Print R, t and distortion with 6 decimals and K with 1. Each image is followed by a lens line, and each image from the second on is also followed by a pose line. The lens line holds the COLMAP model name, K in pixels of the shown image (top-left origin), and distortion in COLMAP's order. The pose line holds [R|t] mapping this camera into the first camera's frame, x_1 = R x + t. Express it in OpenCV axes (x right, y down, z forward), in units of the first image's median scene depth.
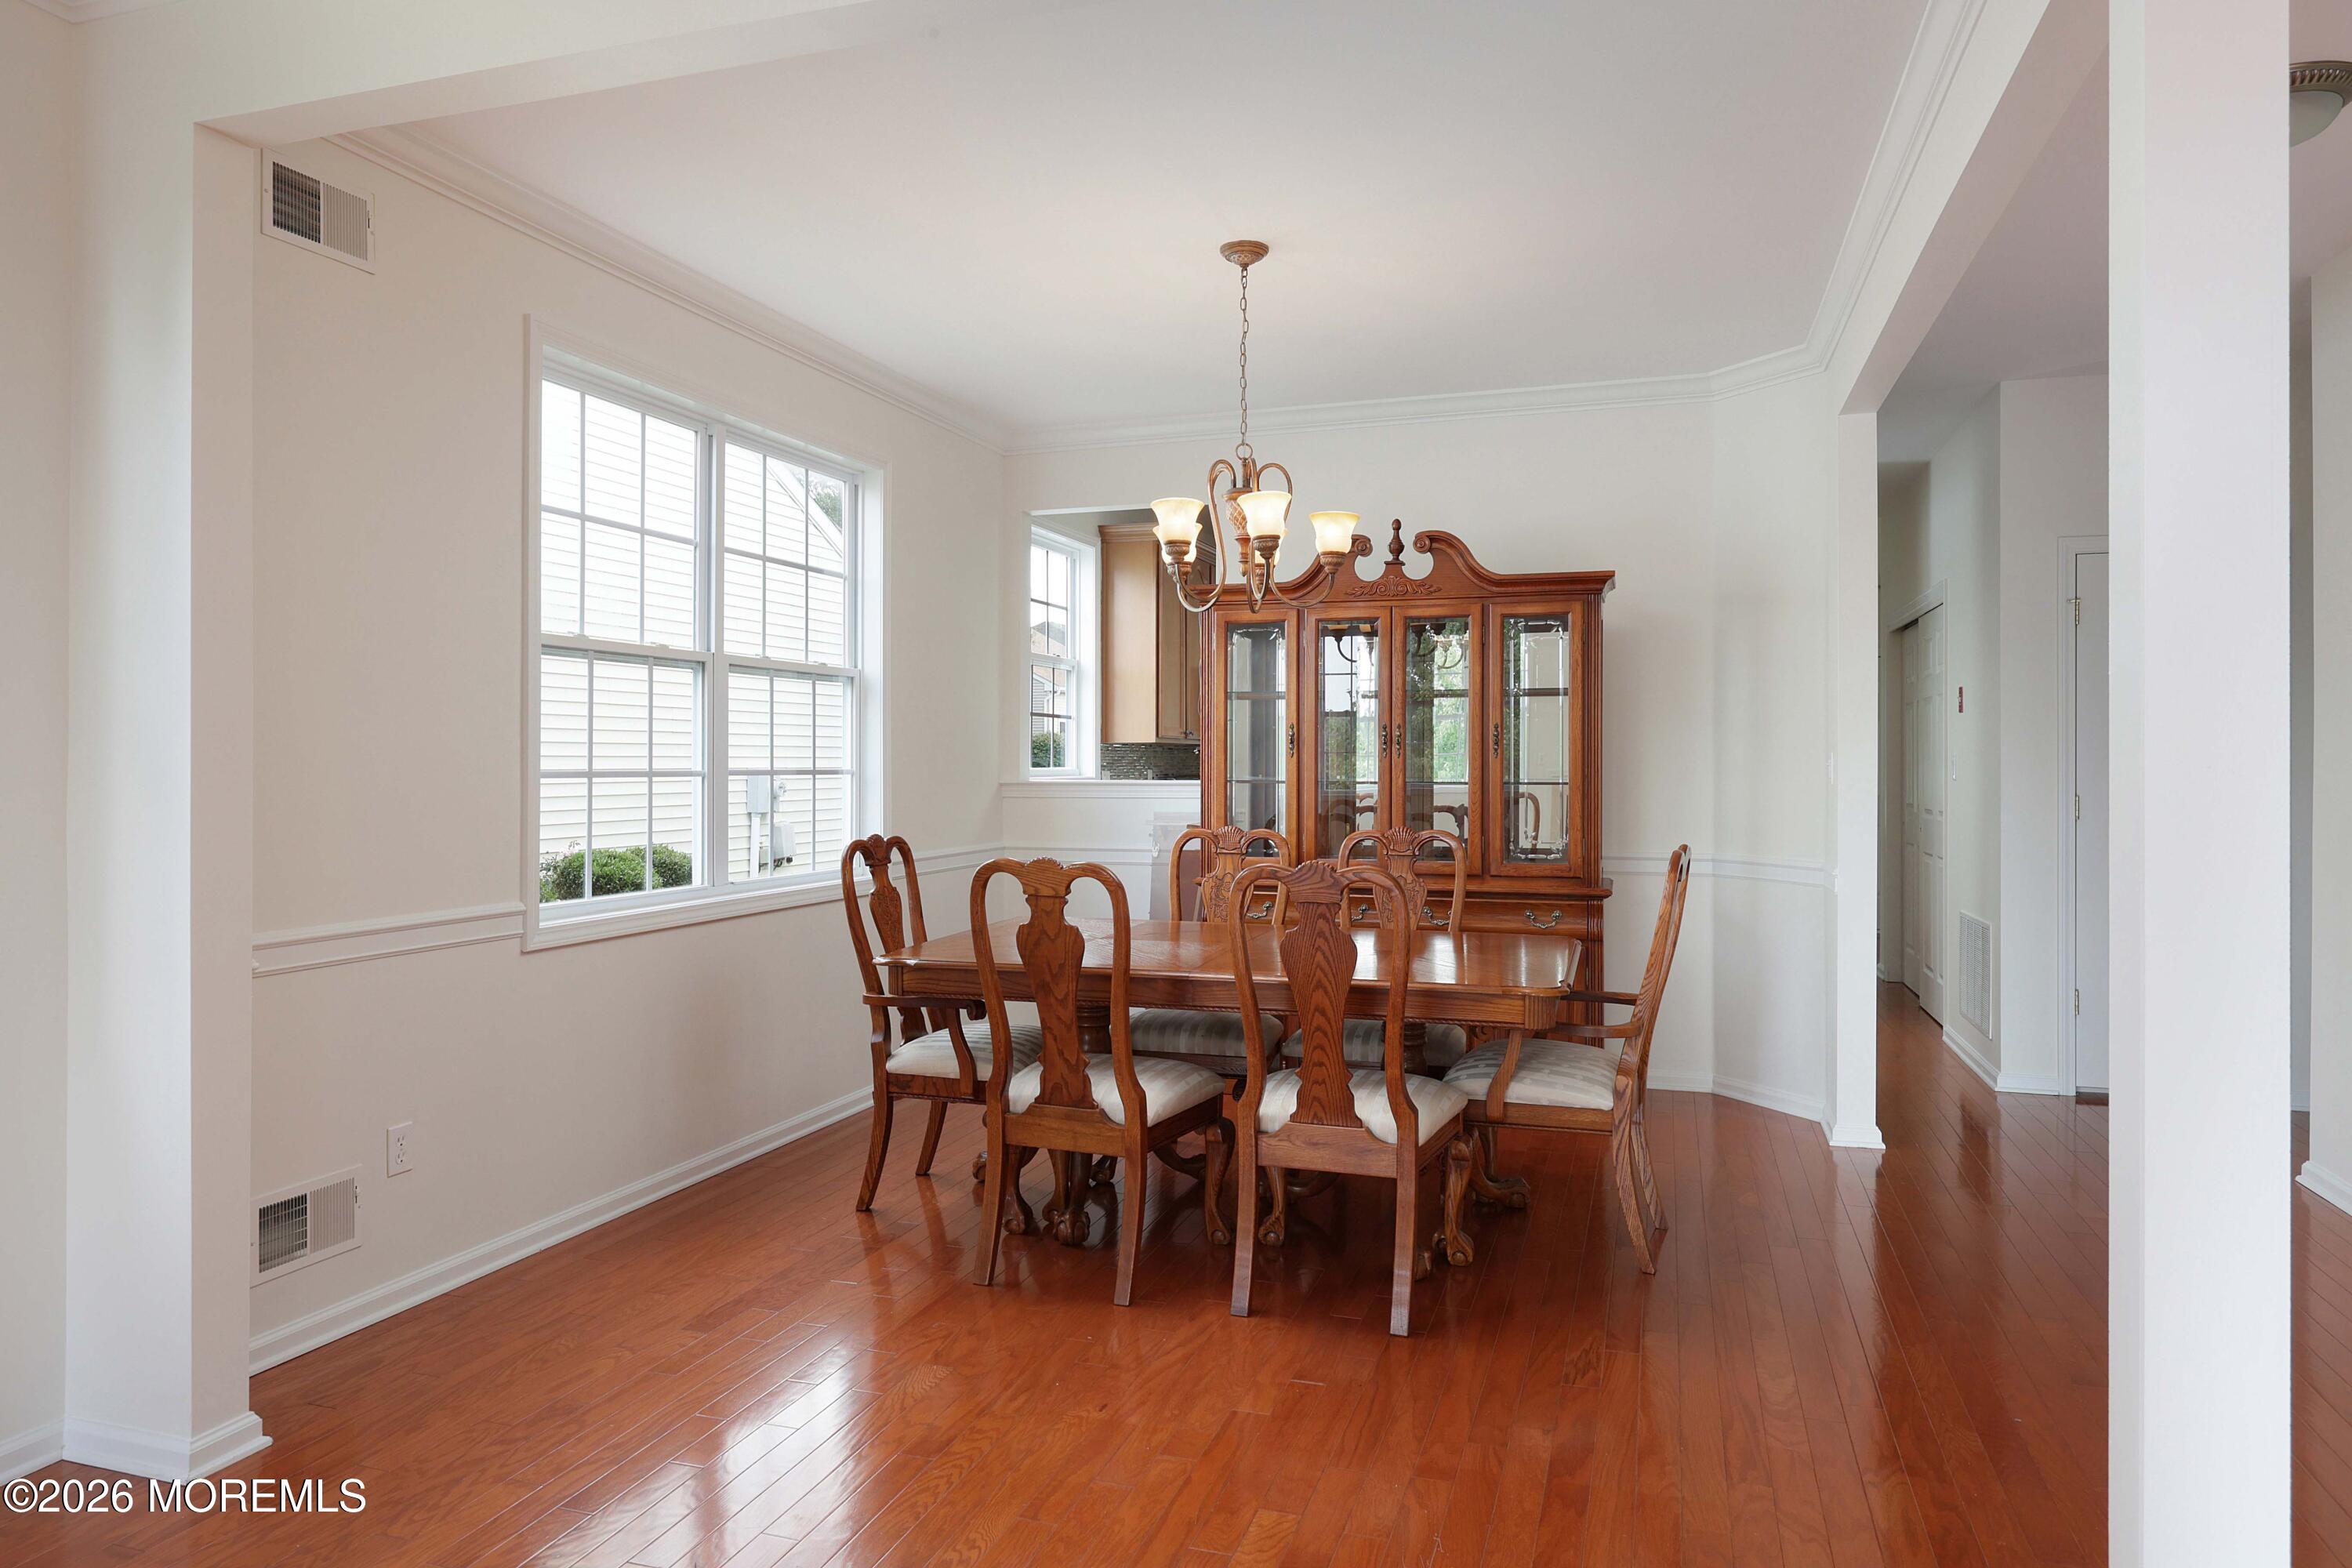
lens RADIAL K [[1459.6, 0, 1175.9], [0, 1459.6, 785.0], [0, 0, 1]] dist [0.009050, 0.002836]
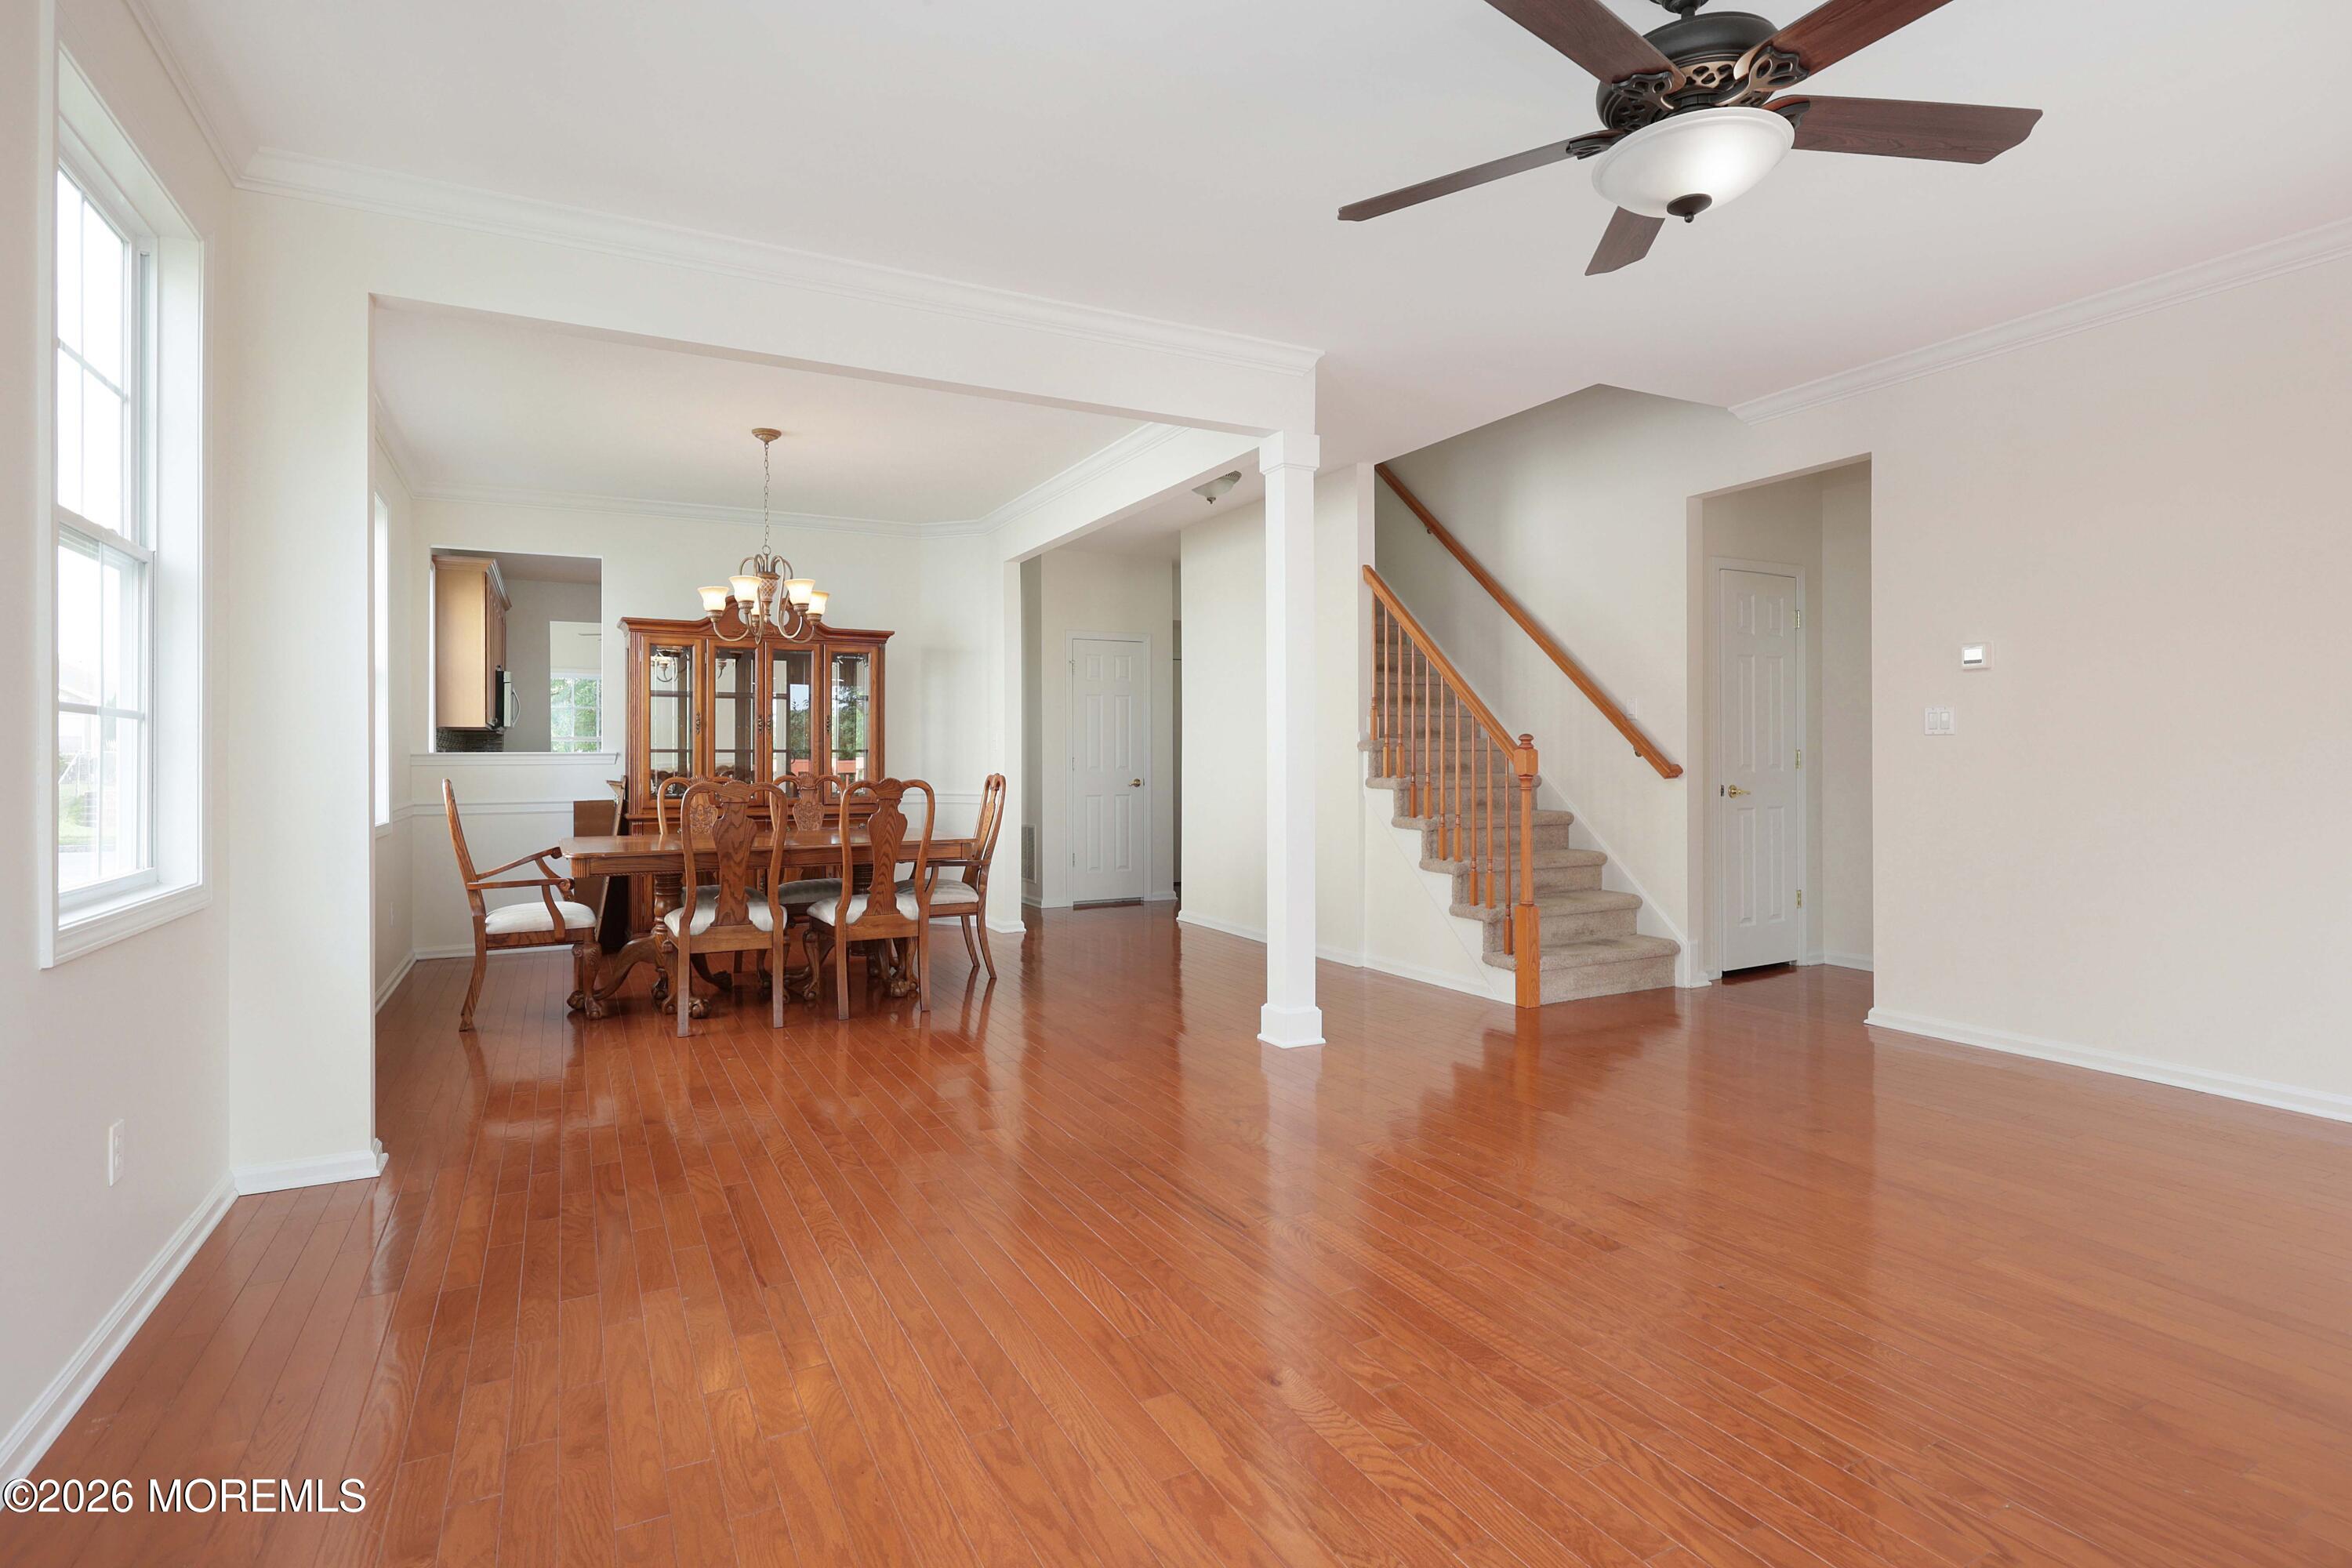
lens RADIAL K [[1173.3, 0, 1163.2], [0, 1173.3, 769.1], [0, 0, 1]] dist [0.003306, 0.001972]
pose [[0.698907, -0.010081, 0.715142, -0.547511], [0.016466, 0.999862, -0.001997, 0.034588], [-0.715023, 0.013171, 0.698977, -0.265275]]
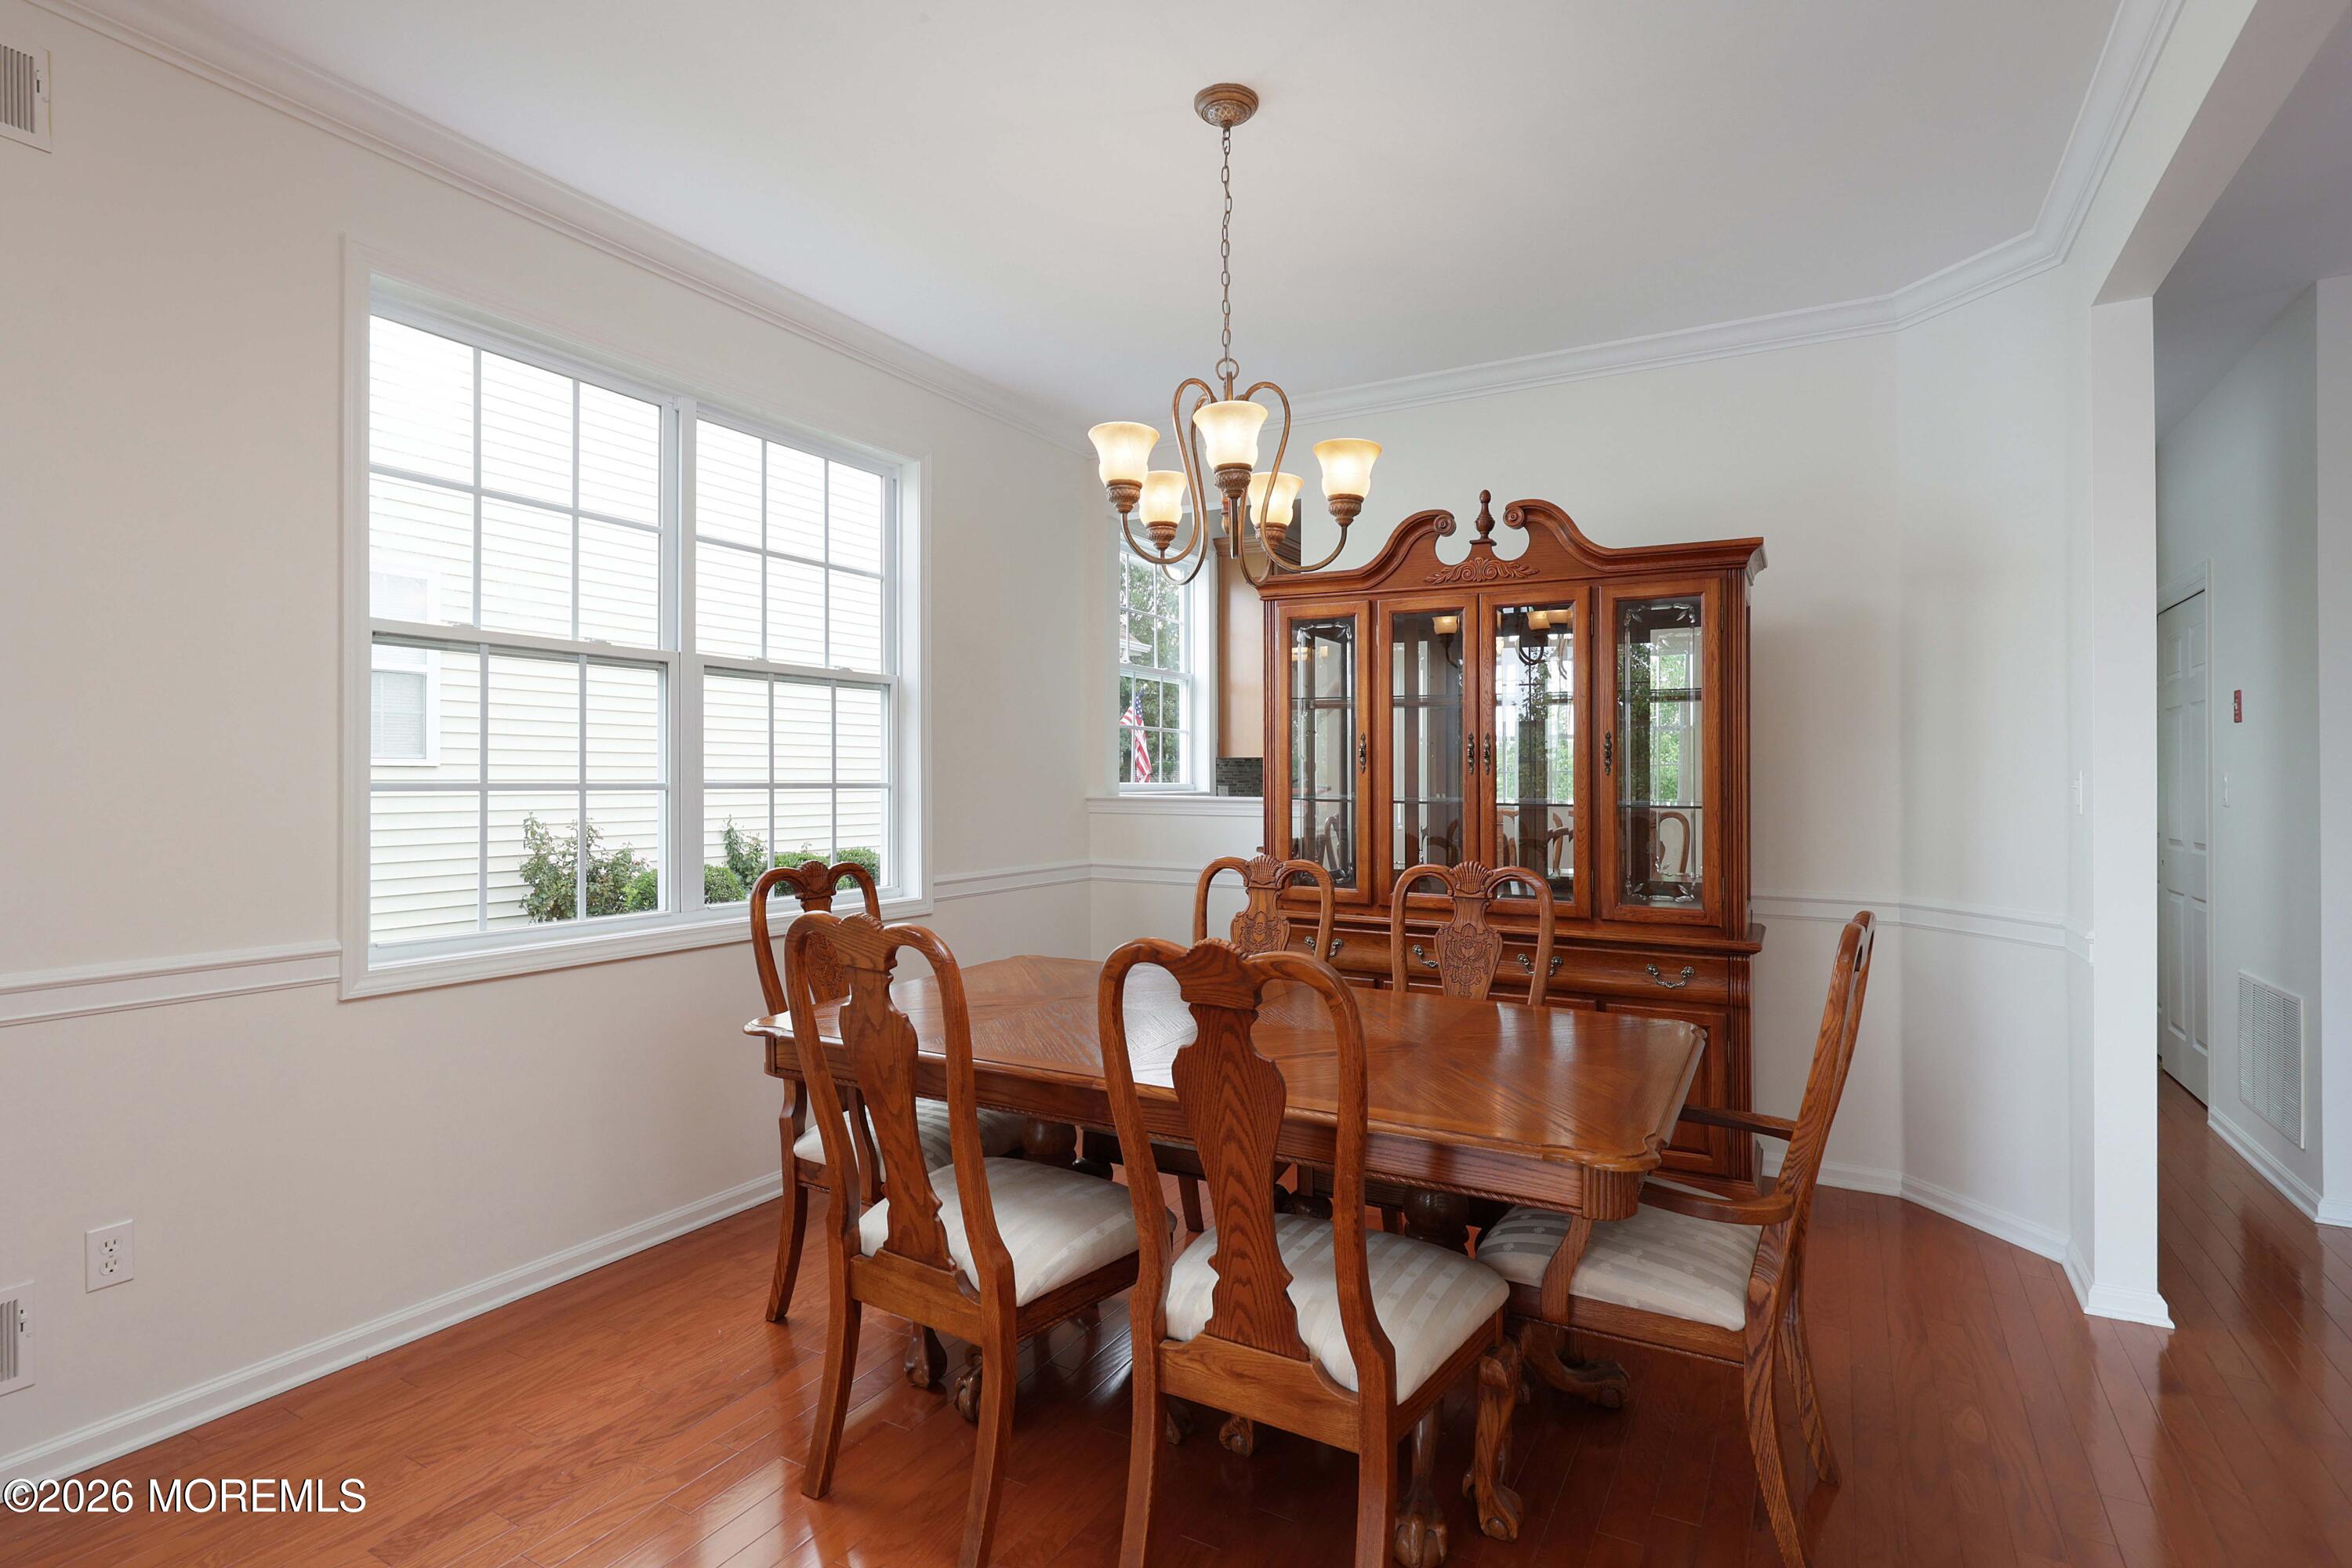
lens RADIAL K [[1173.3, 0, 1178.4], [0, 1173.3, 763.1], [0, 0, 1]] dist [0.003306, 0.001972]
pose [[0.982132, 0.004925, -0.188127, 0.119392], [-0.010178, 0.999585, -0.026965, -0.005989], [0.187916, 0.028398, 0.981775, 0.349077]]
